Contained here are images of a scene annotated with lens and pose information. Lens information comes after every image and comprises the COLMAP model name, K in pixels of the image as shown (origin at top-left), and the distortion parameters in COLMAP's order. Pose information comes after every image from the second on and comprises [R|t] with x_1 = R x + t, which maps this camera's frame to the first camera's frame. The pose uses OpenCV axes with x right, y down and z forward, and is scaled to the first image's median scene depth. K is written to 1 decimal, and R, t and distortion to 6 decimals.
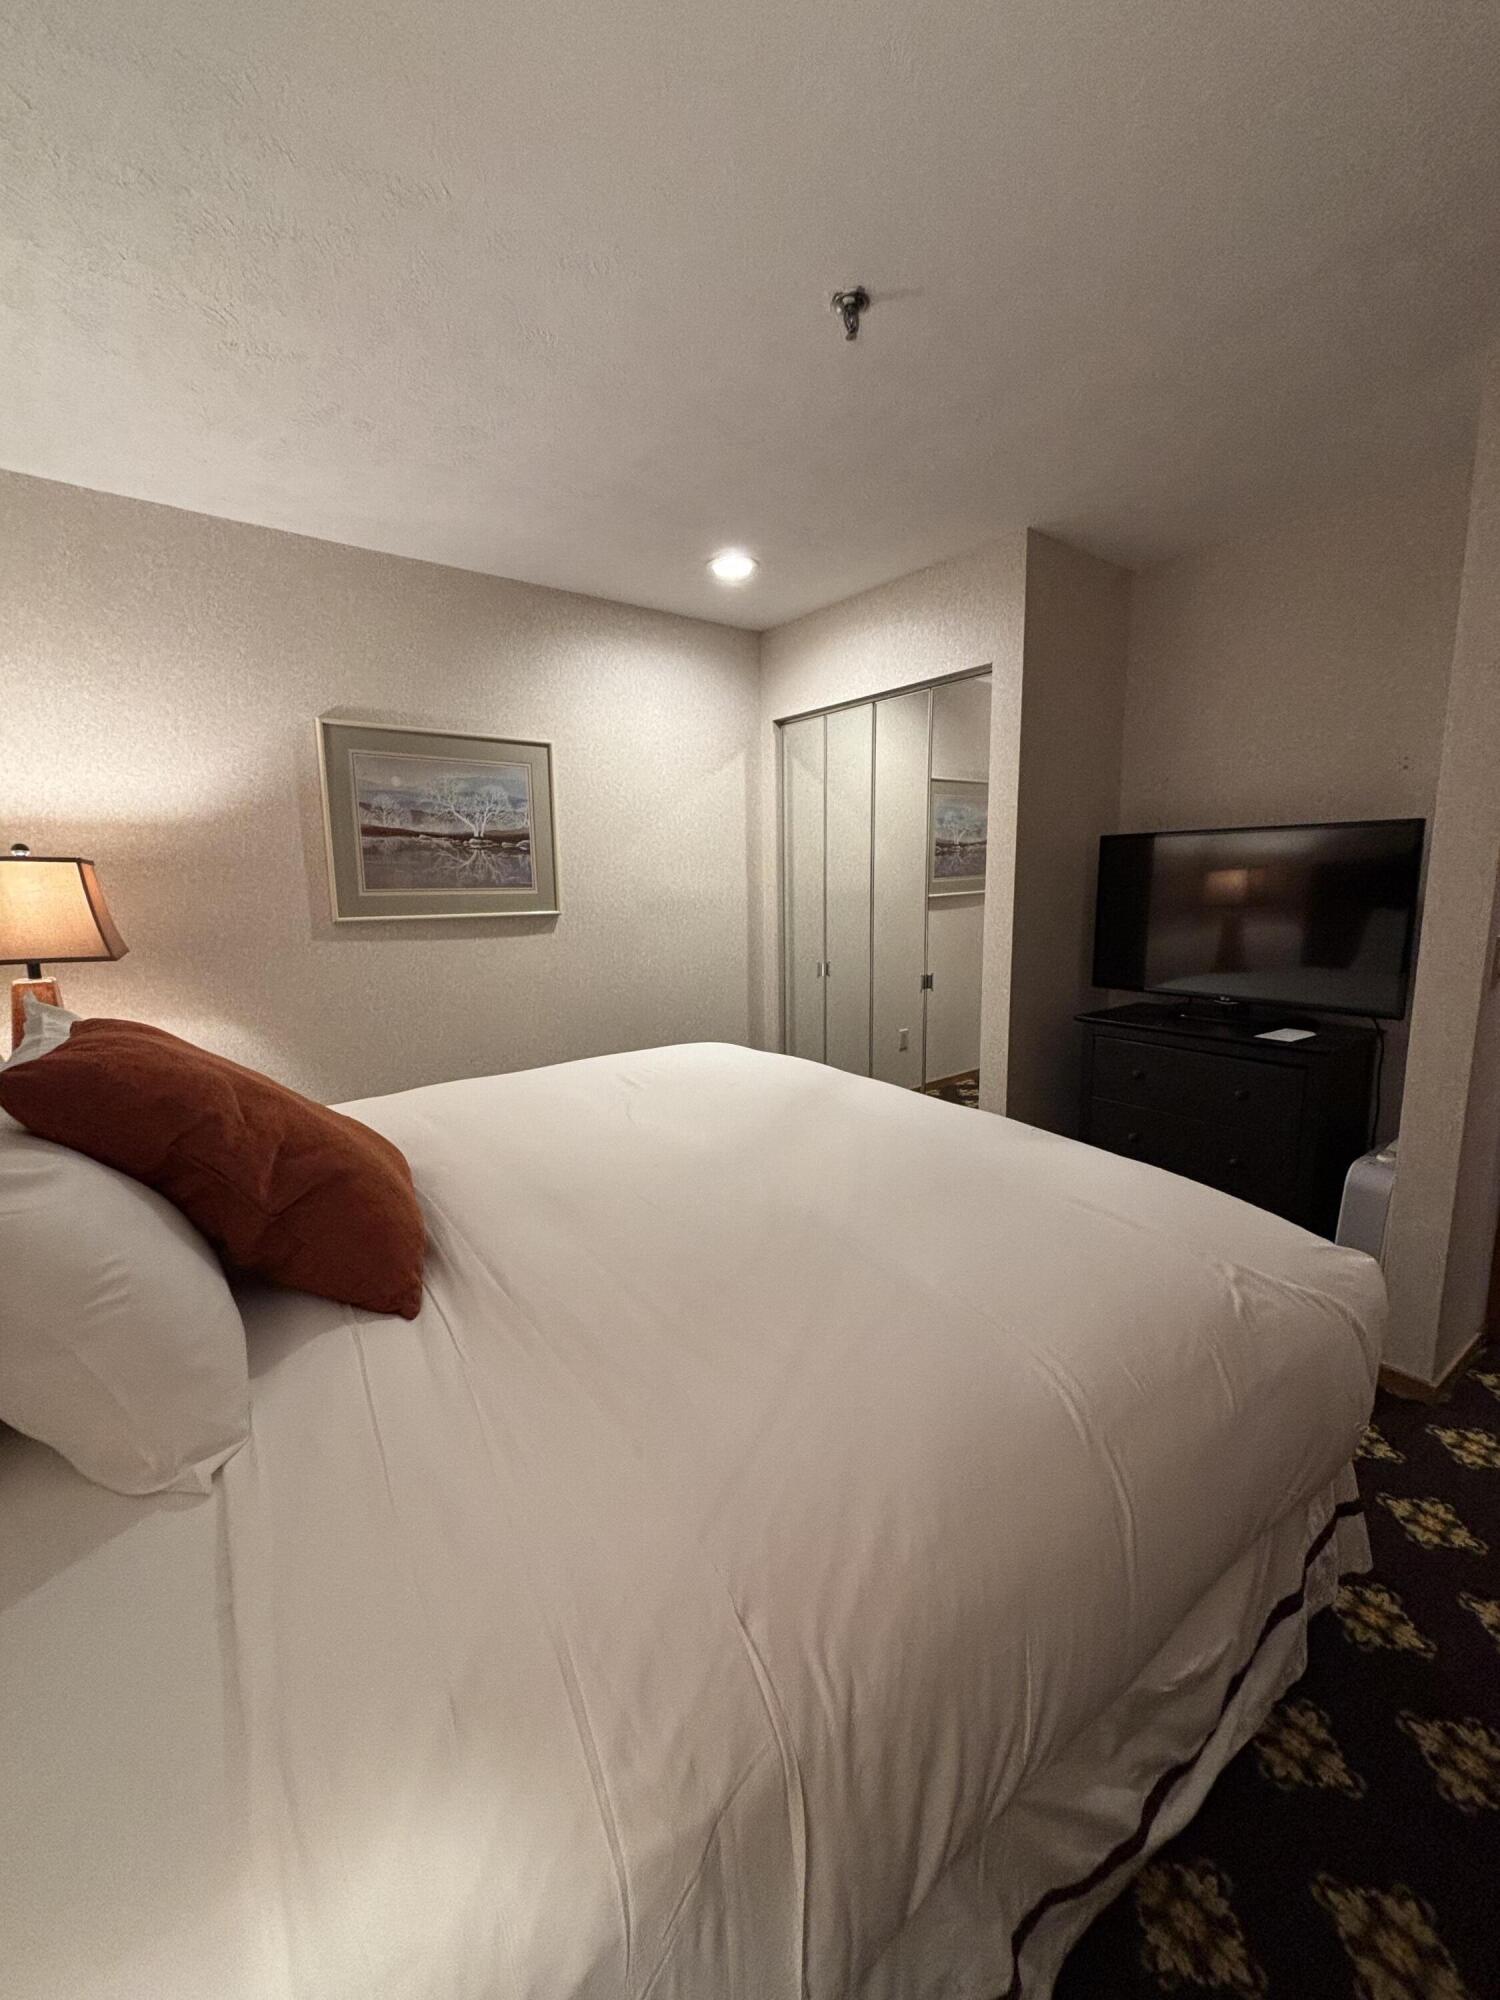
lens RADIAL K [[800.0, 0, 757.6], [0, 800.0, 997.0], [0, 0, 1]] dist [0.005852, -0.002059]
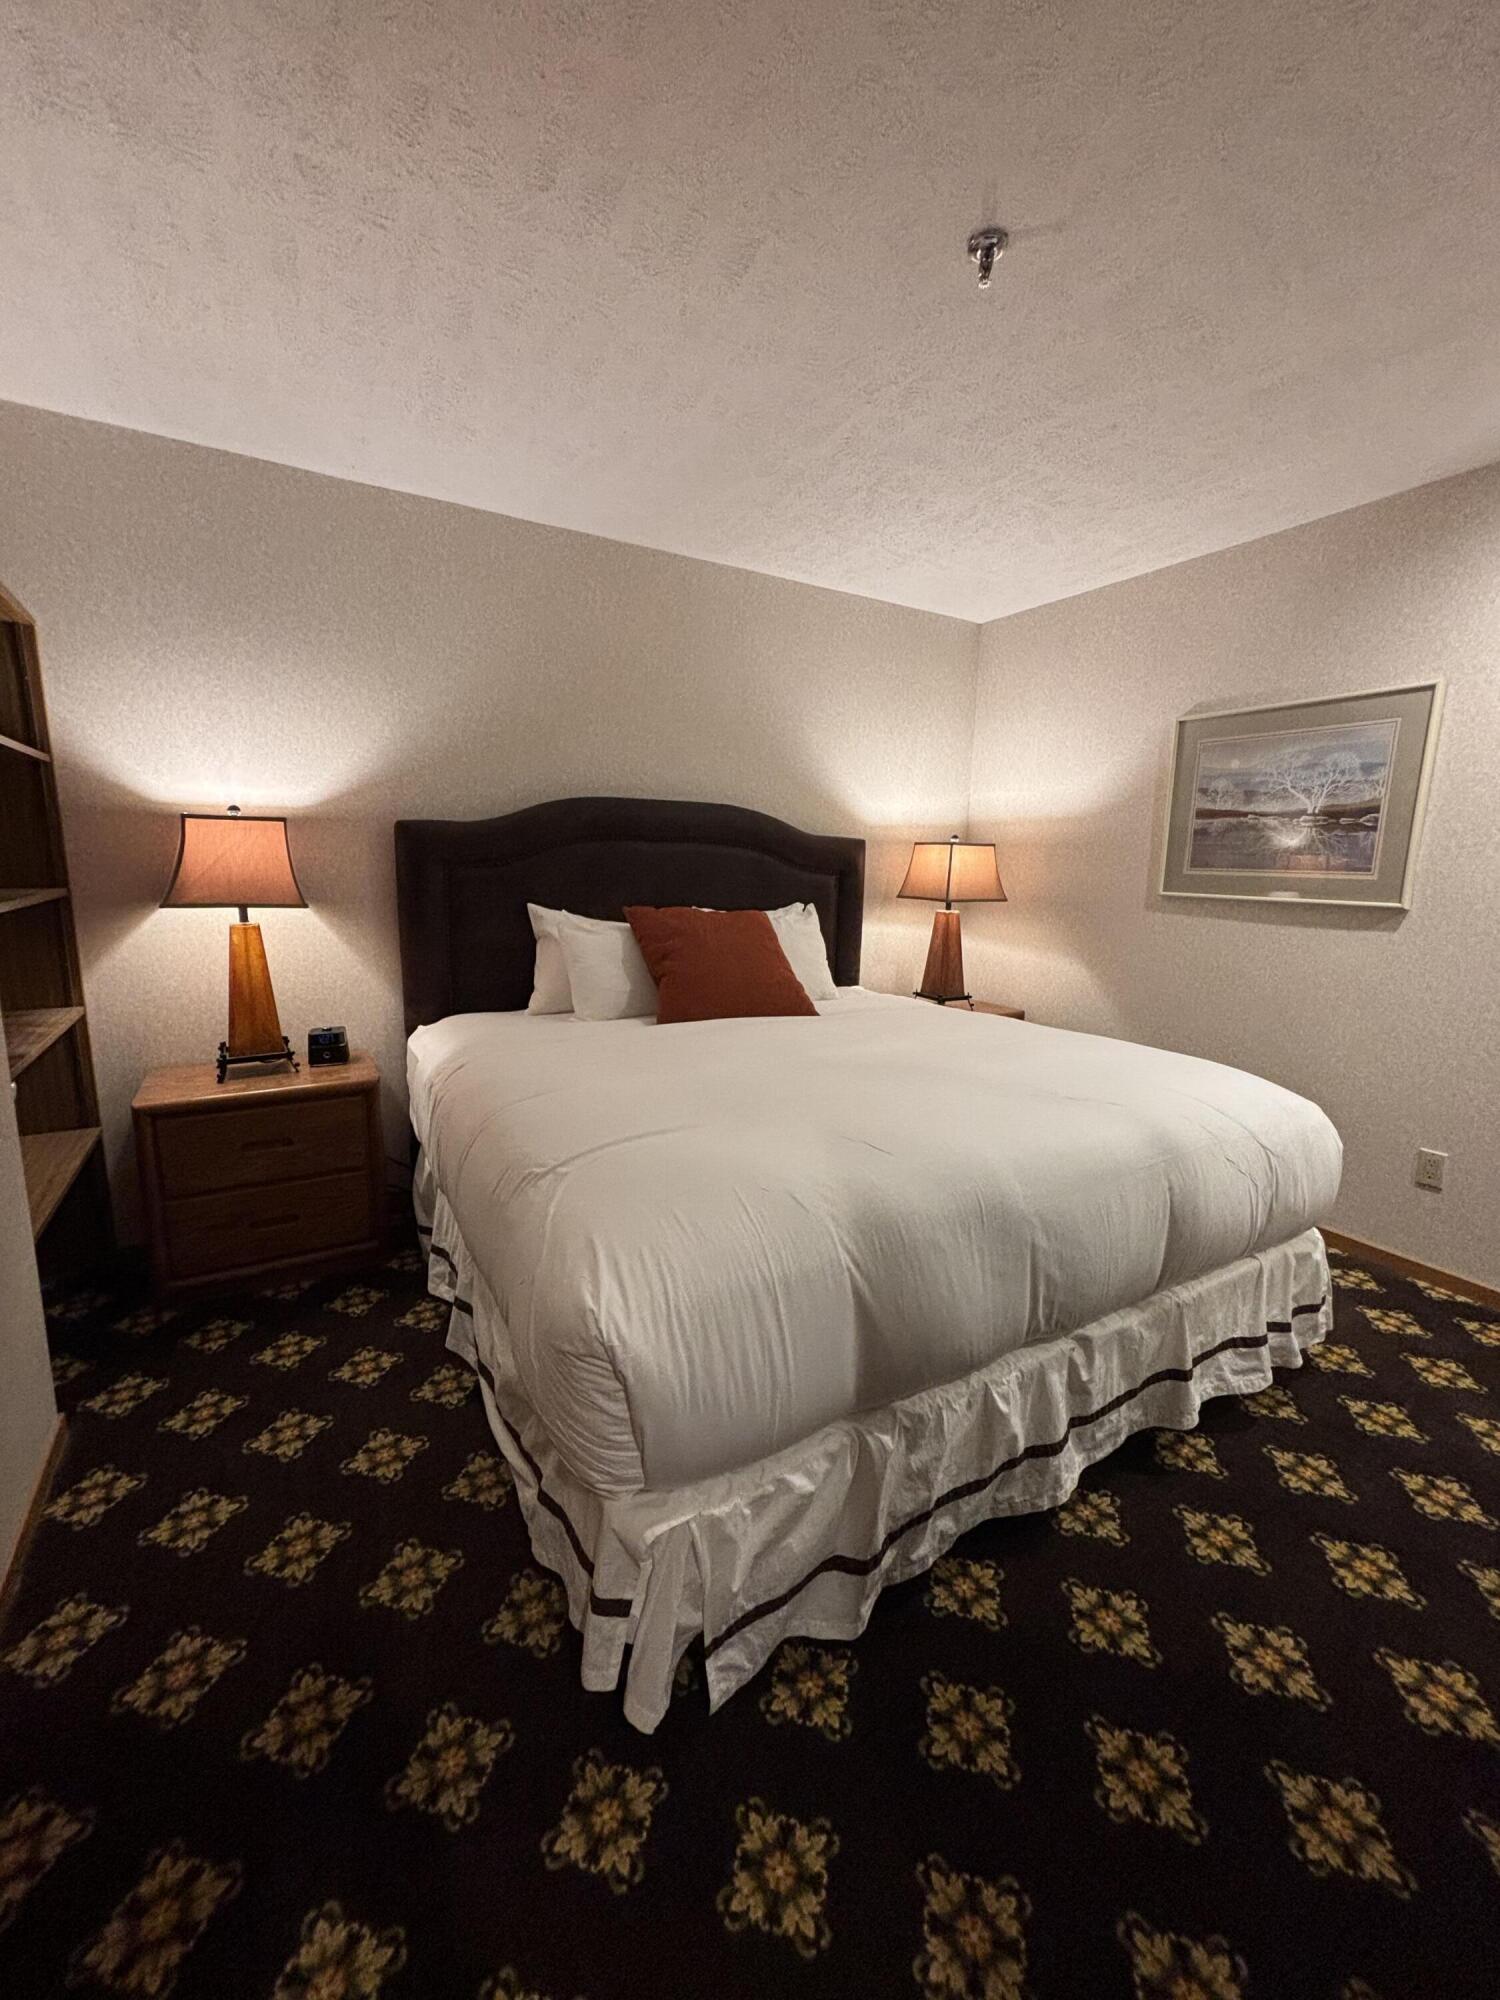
lens RADIAL K [[800.0, 0, 755.7], [0, 800.0, 1001.7], [0, 0, 1]] dist [0.005852, -0.002059]
pose [[-0.082604, 0.181778, -0.979864, 0.649105], [-0.167190, 0.966762, 0.193442, -0.068508], [0.982458, 0.179802, -0.049467, 0.490673]]
